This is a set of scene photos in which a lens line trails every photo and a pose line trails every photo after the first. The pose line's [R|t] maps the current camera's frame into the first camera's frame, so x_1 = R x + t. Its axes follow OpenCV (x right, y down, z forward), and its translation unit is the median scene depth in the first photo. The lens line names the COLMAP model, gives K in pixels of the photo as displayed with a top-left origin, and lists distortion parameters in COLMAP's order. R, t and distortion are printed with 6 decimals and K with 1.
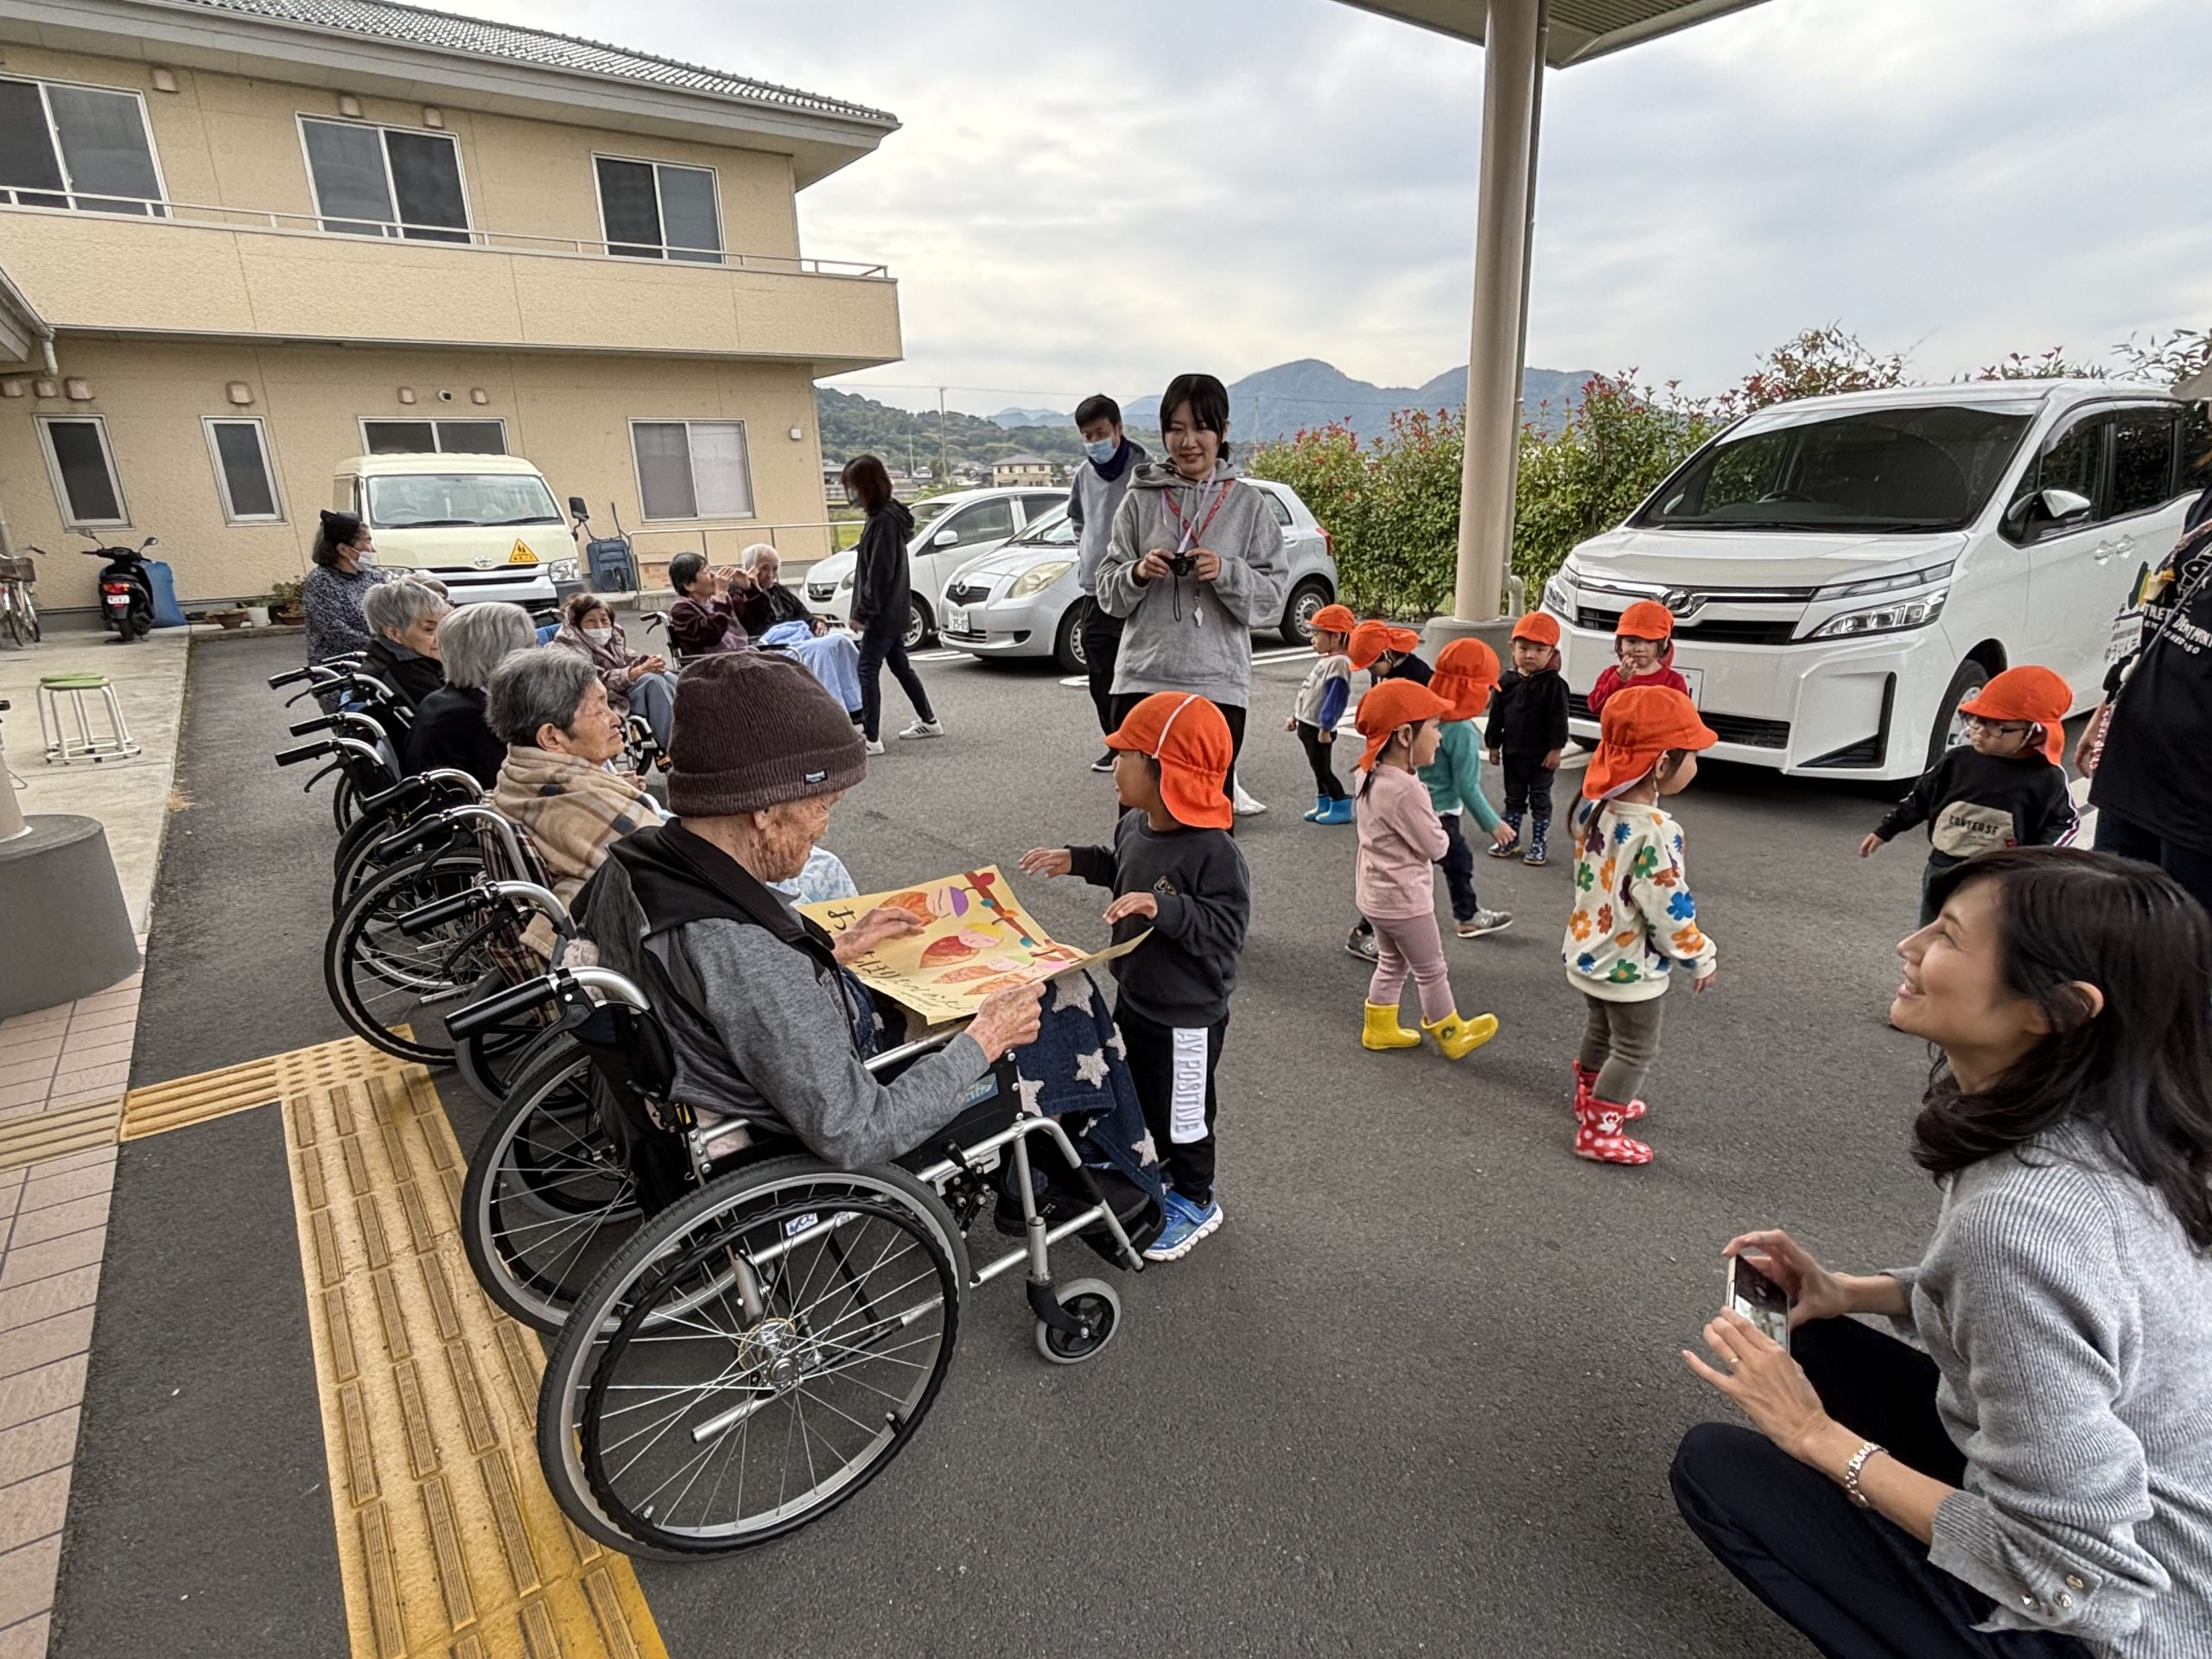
lens RADIAL K [[1162.3, 0, 1109.6], [0, 1162.3, 826.2], [0, 0, 1]] dist [-0.010106, 0.004000]
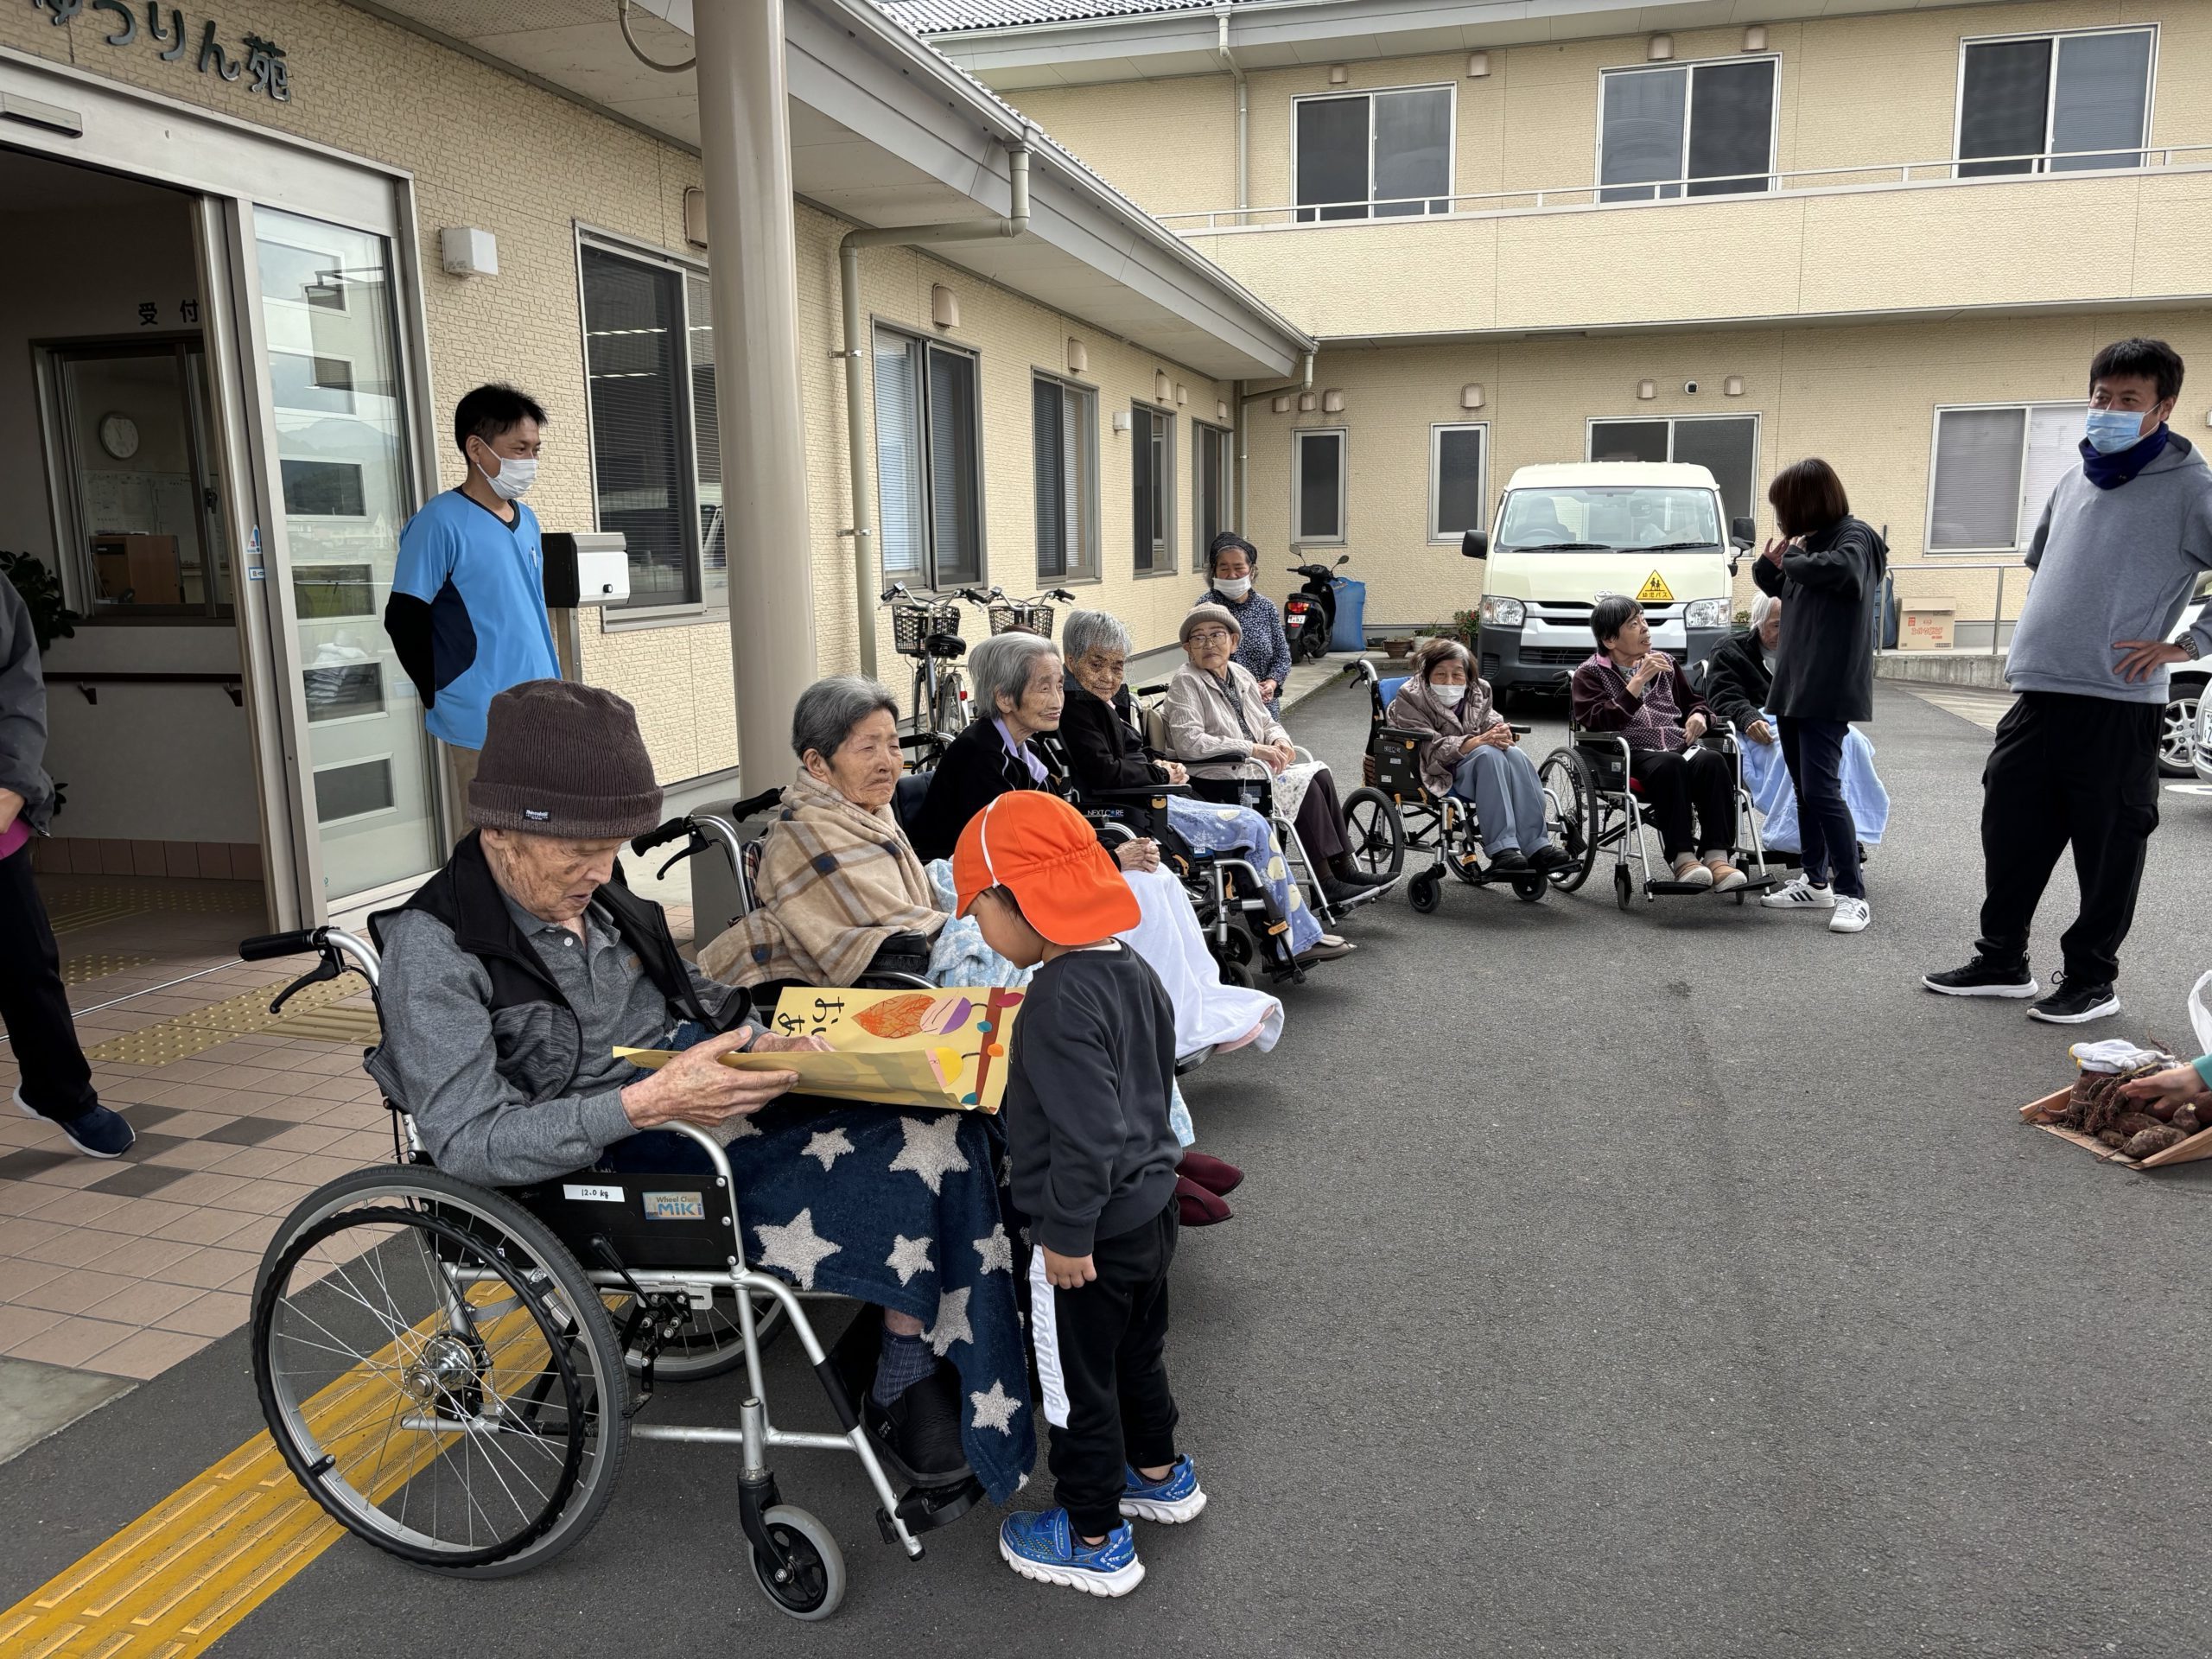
lens RADIAL K [[1683.3, 0, 1150.2], [0, 1683.3, 805.8], [0, 0, 1]] dist [0.039695, -0.019207]
pose [[0.618743, 0.140225, -0.772977, 0.142322], [-0.221140, 0.975242, -0.000097, -0.018997], [0.753826, 0.170996, 0.634434, 0.056652]]
